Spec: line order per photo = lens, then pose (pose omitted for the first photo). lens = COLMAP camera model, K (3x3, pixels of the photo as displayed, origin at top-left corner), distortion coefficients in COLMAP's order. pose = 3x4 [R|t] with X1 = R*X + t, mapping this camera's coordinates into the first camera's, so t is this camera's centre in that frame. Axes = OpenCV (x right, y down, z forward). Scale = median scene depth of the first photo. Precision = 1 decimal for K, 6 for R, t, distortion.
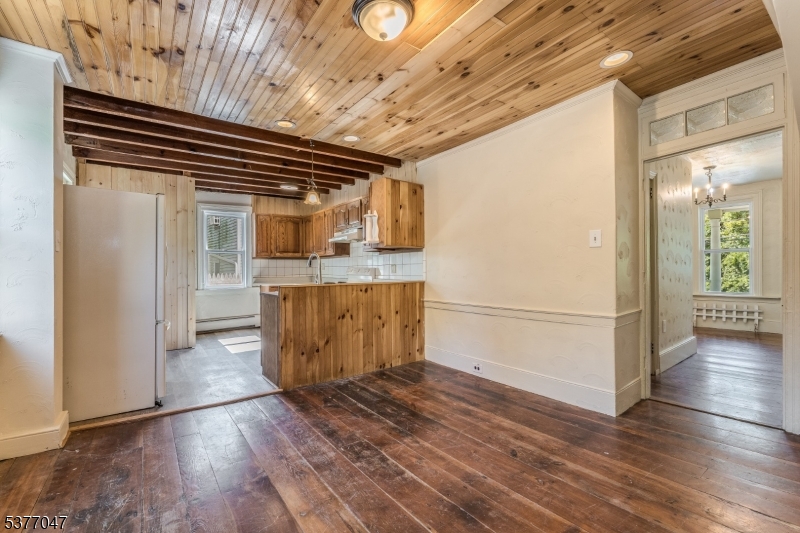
lens RADIAL K [[338.0, 0, 399.6], [0, 338.0, 267.4], [0, 0, 1]] dist [-0.003343, -0.000206]
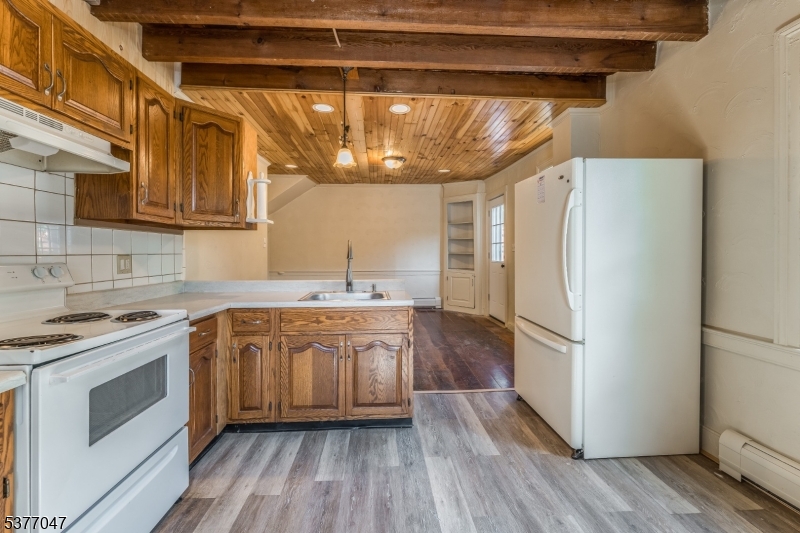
lens RADIAL K [[338.0, 0, 399.0], [0, 338.0, 259.8], [0, 0, 1]] dist [-0.003343, -0.000206]
pose [[-0.834783, 0.000729, 0.550579, -0.403329], [0.008293, 0.999902, 0.011249, -0.002320], [-0.550517, 0.013956, -0.834707, 0.839130]]
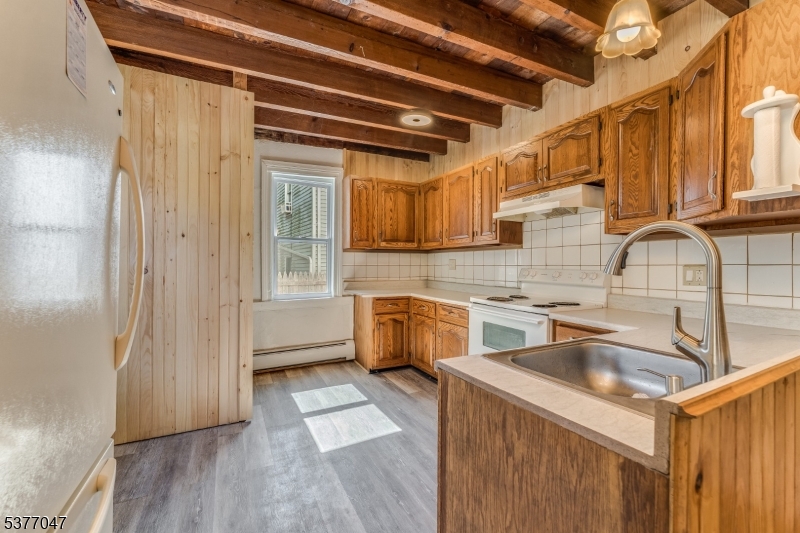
lens RADIAL K [[338.0, 0, 399.4], [0, 338.0, 262.7], [0, 0, 1]] dist [-0.003343, -0.000206]
pose [[0.984616, 0.009846, -0.174455, -0.225027], [-0.010145, 0.999948, -0.000823, -0.005140], [0.174438, 0.002580, 0.984665, 0.404493]]
